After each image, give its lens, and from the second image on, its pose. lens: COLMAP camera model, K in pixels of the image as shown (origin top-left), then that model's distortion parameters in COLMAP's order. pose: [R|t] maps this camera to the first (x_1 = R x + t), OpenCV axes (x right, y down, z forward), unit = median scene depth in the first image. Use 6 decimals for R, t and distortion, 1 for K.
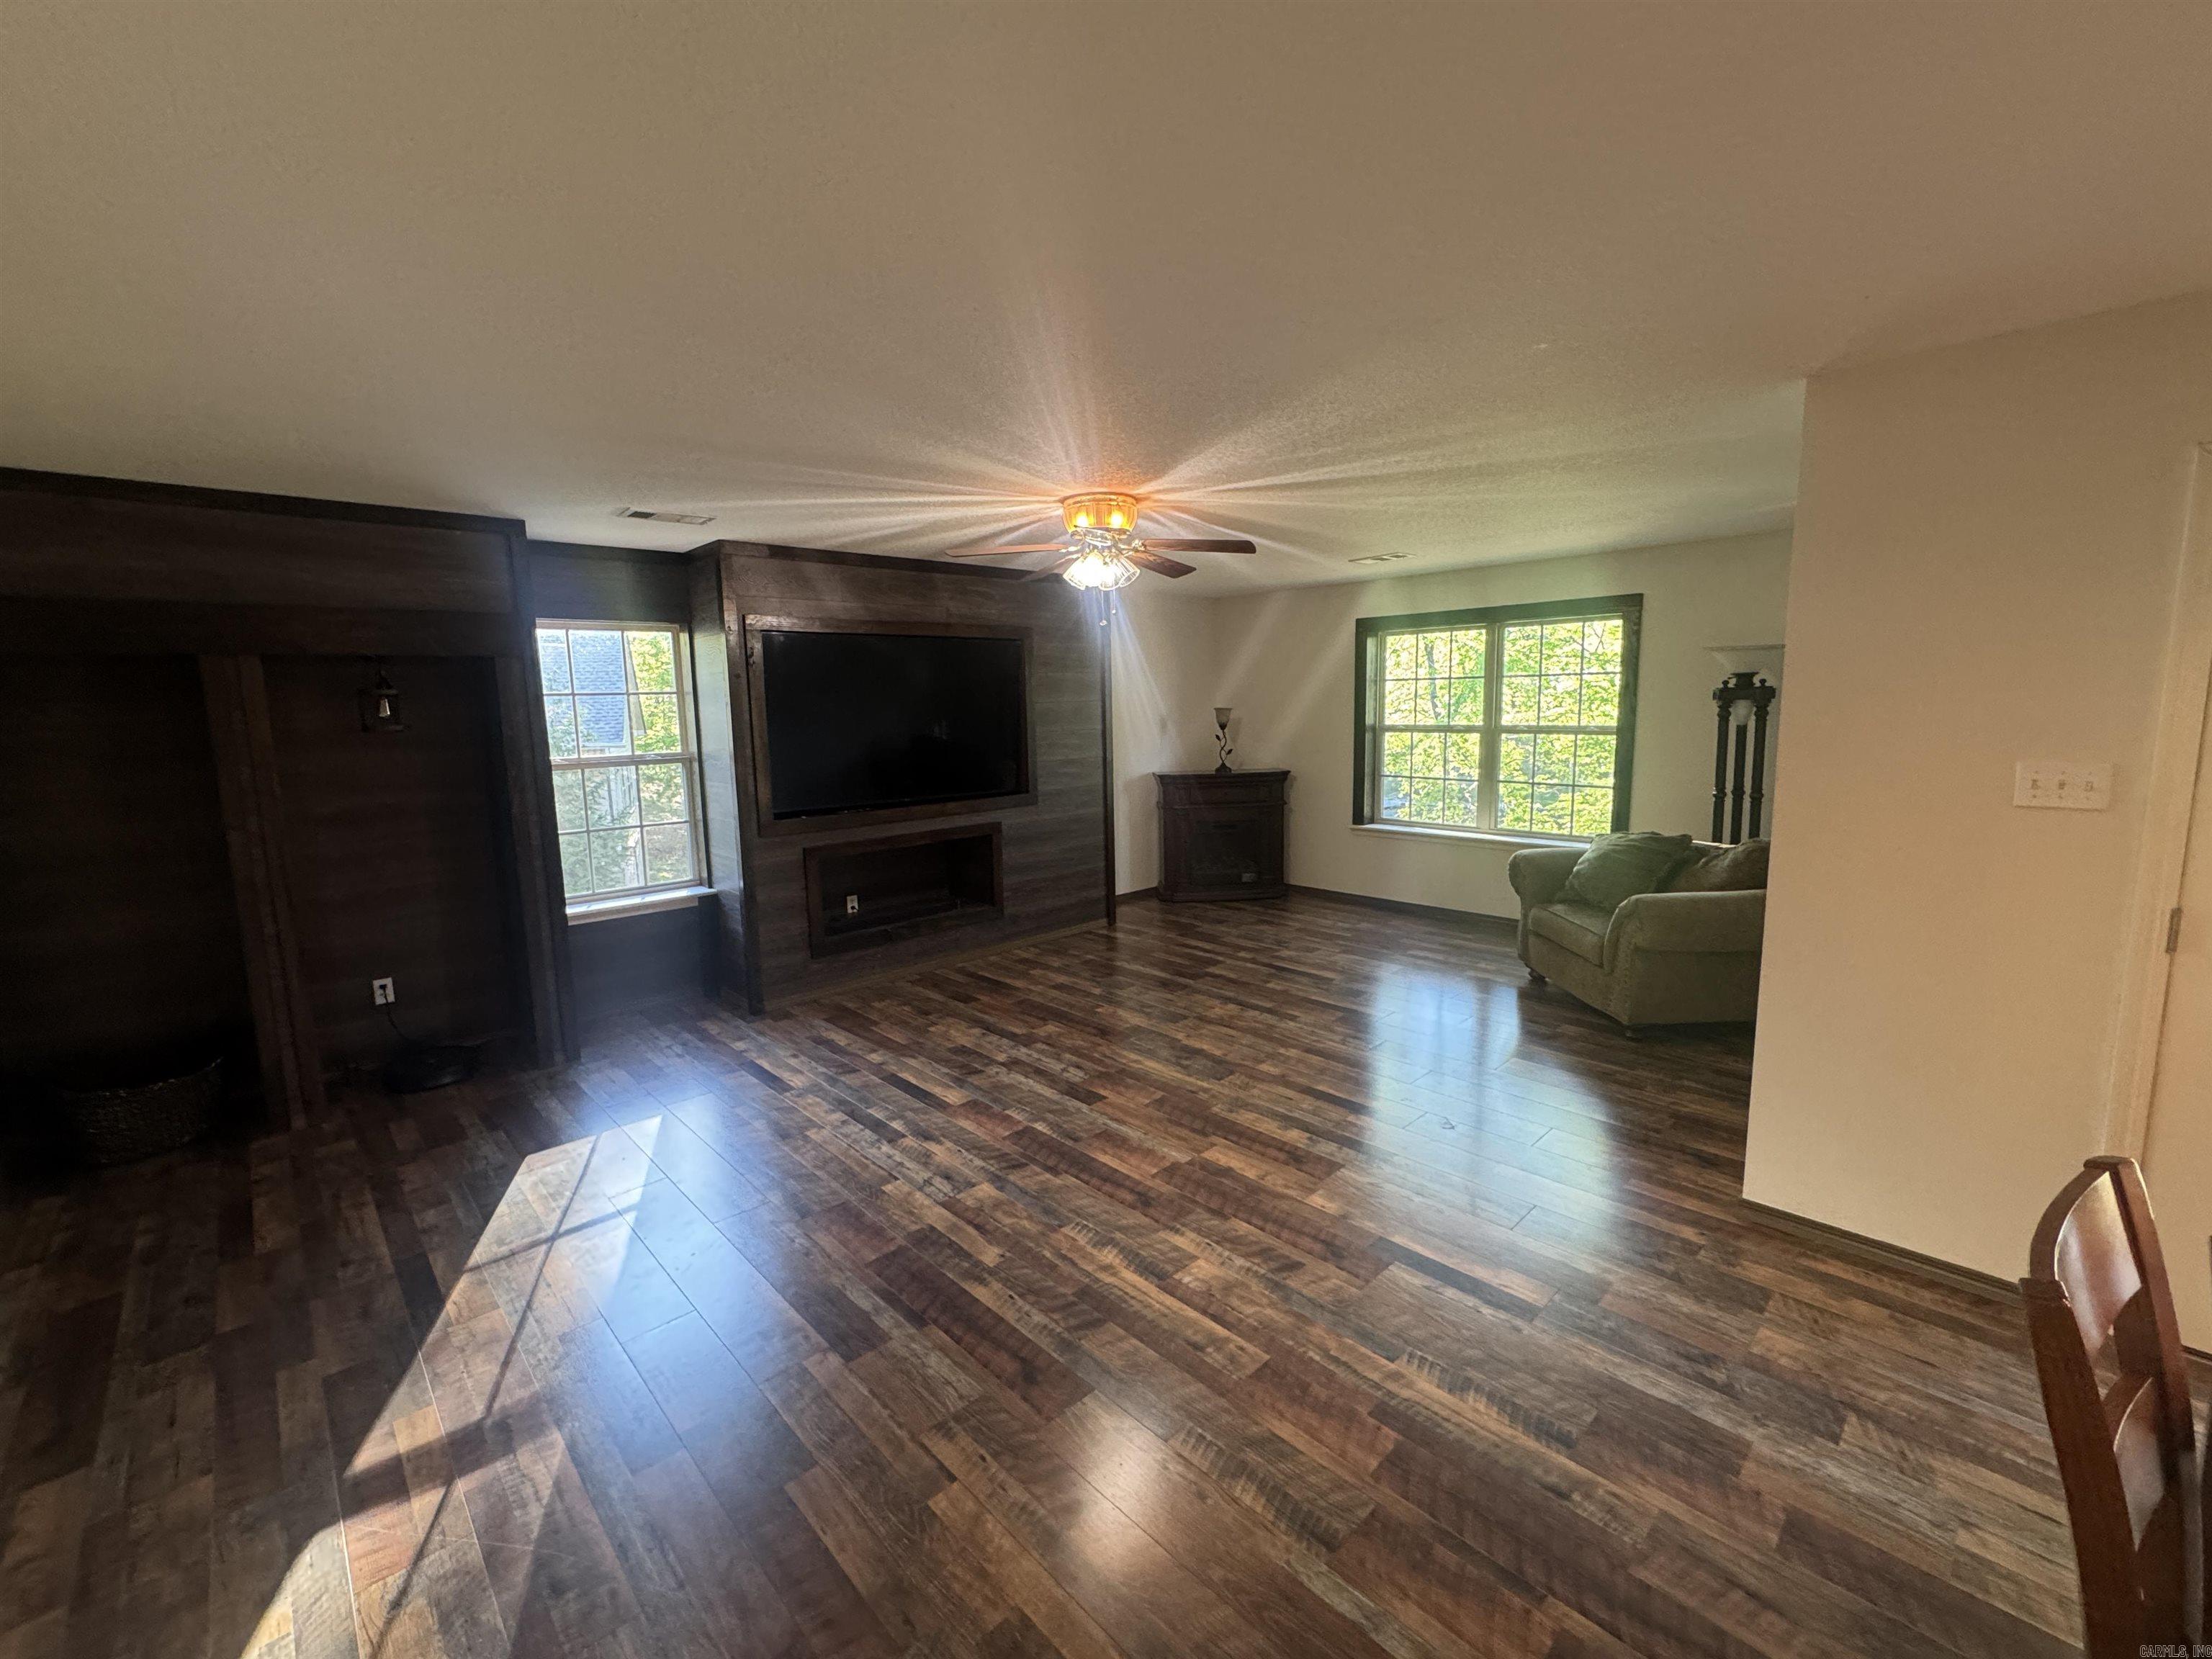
lens RADIAL K [[925.4, 0, 1112.0], [0, 925.4, 827.9], [0, 0, 1]] dist [-0.003080, 0.001152]
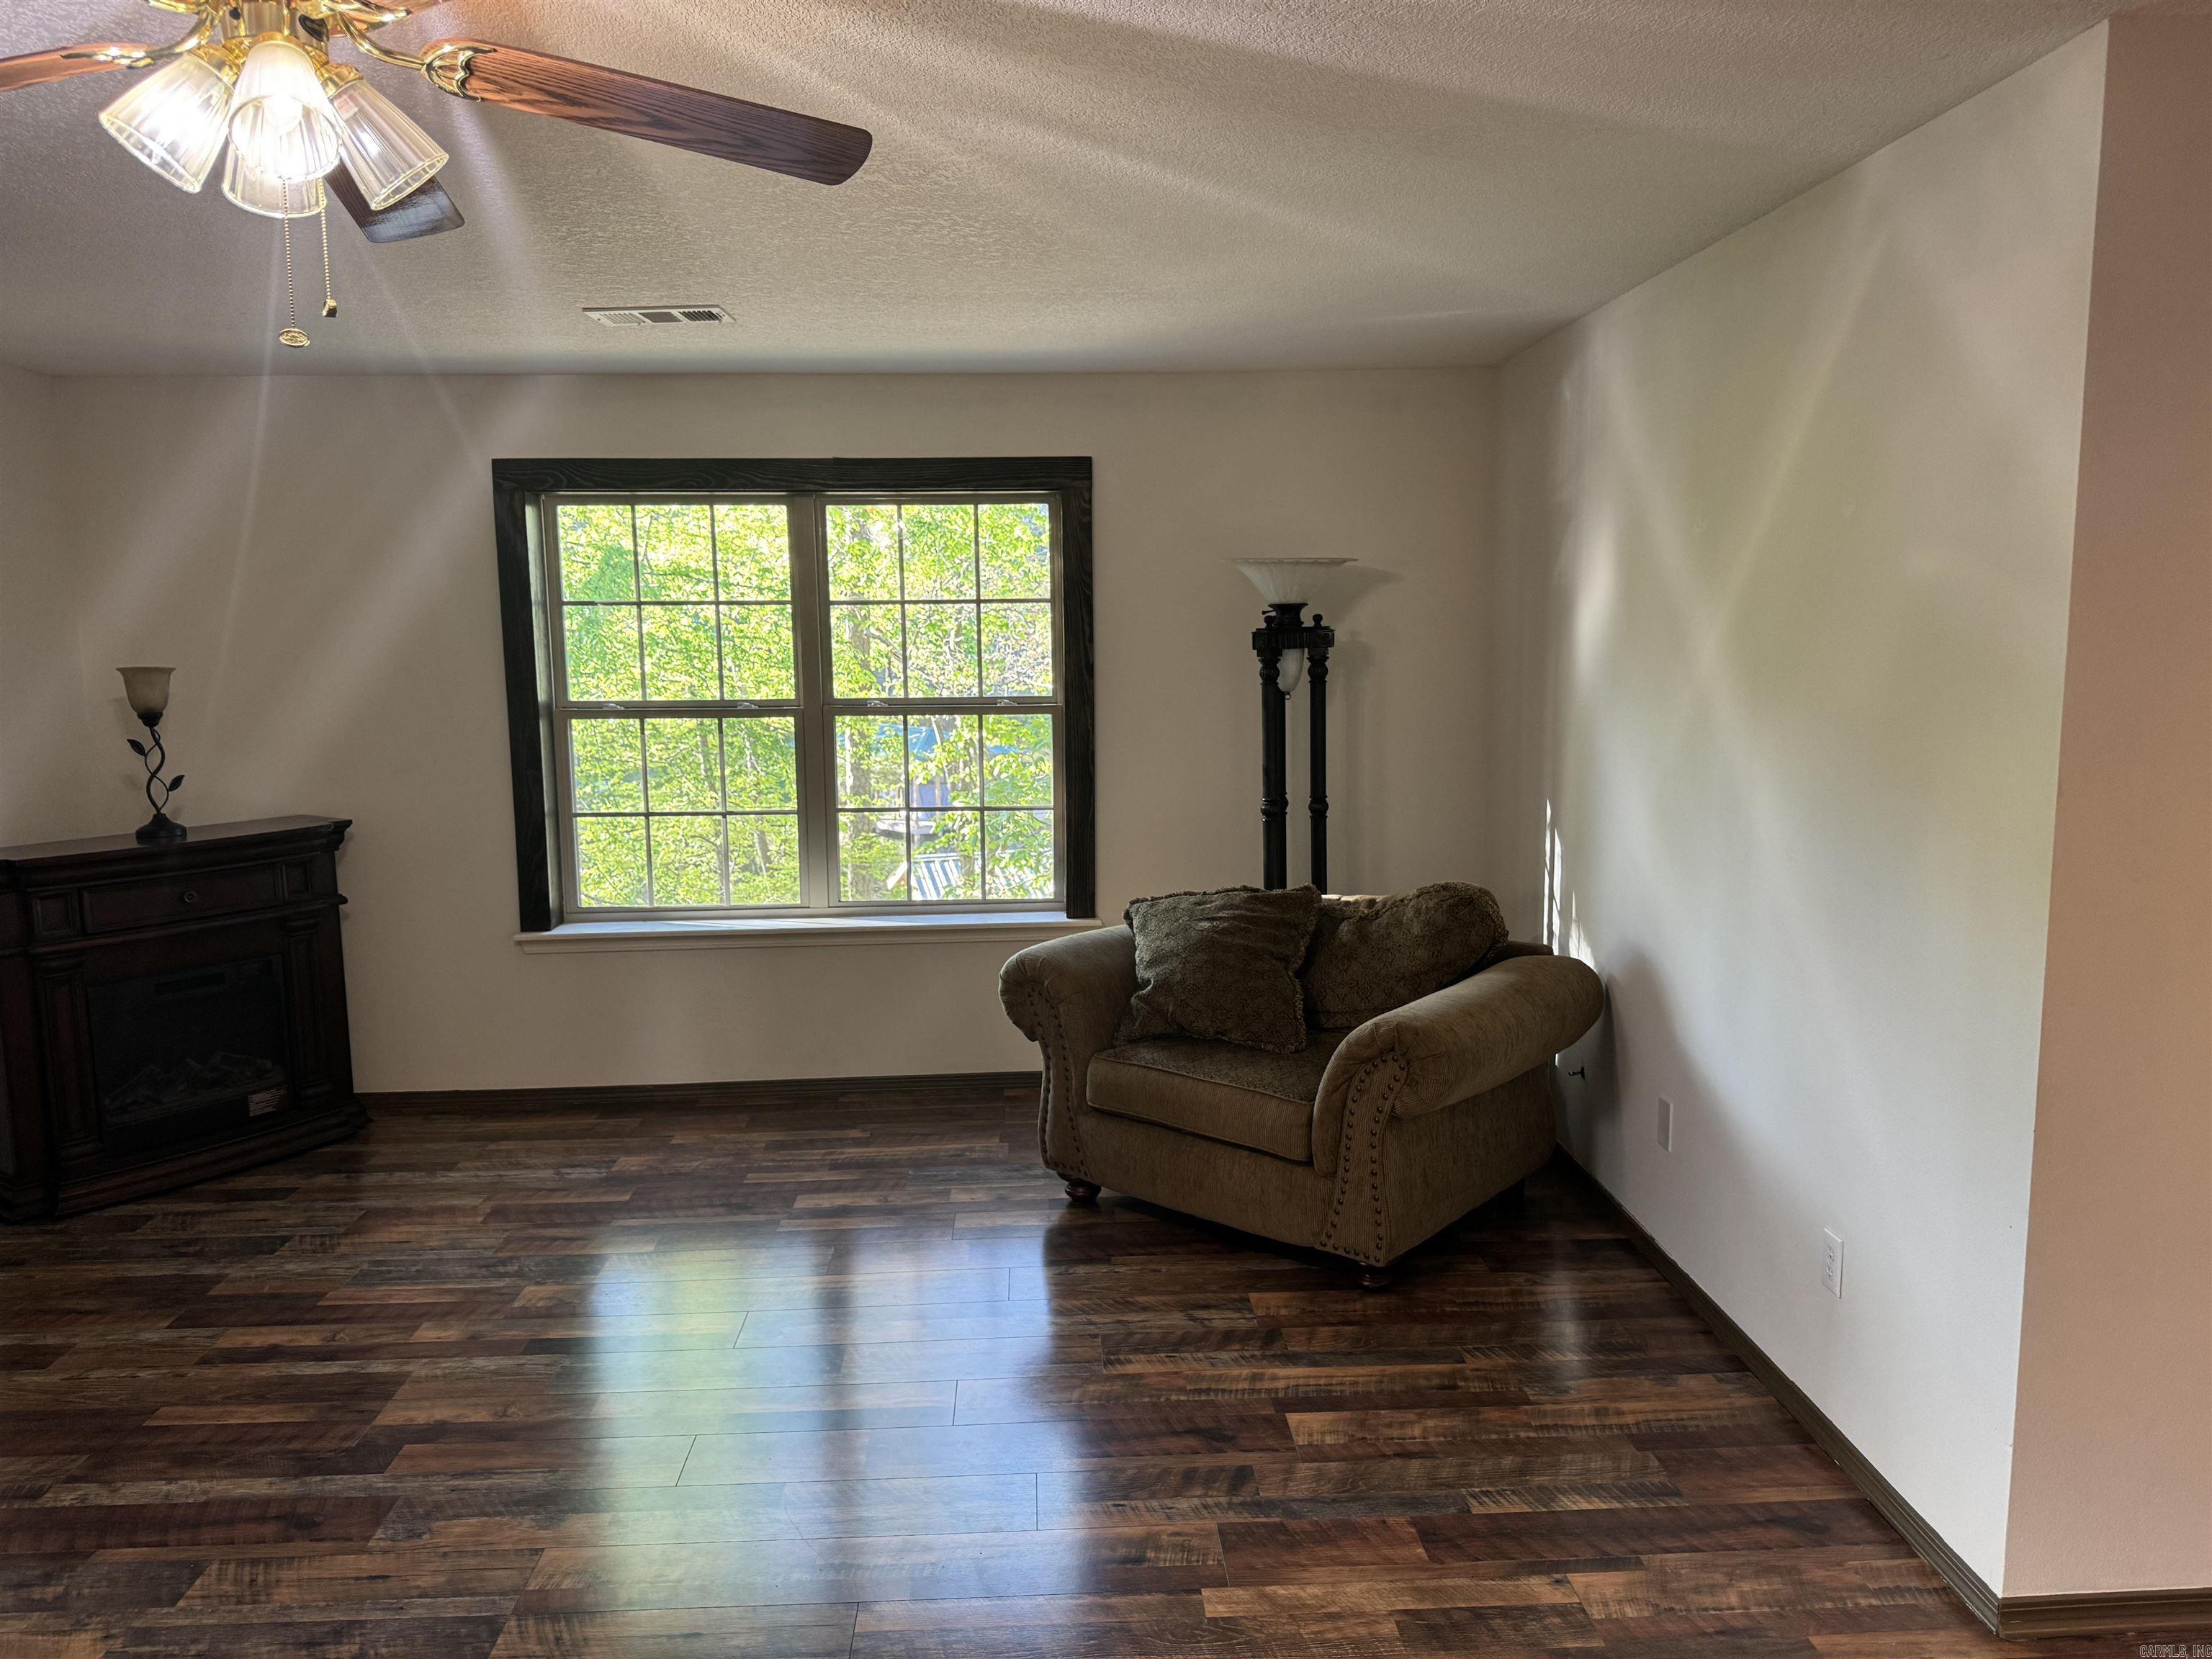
lens RADIAL K [[1564.3, 0, 1098.6], [0, 1564.3, 828.7], [0, 0, 1]] dist [0.038852, -0.041987]
pose [[0.658537, -0.084704, 0.747766, -0.167980], [0.102653, 0.994468, 0.022246, -0.061260], [-0.745514, 0.062110, 0.663589, 0.455701]]
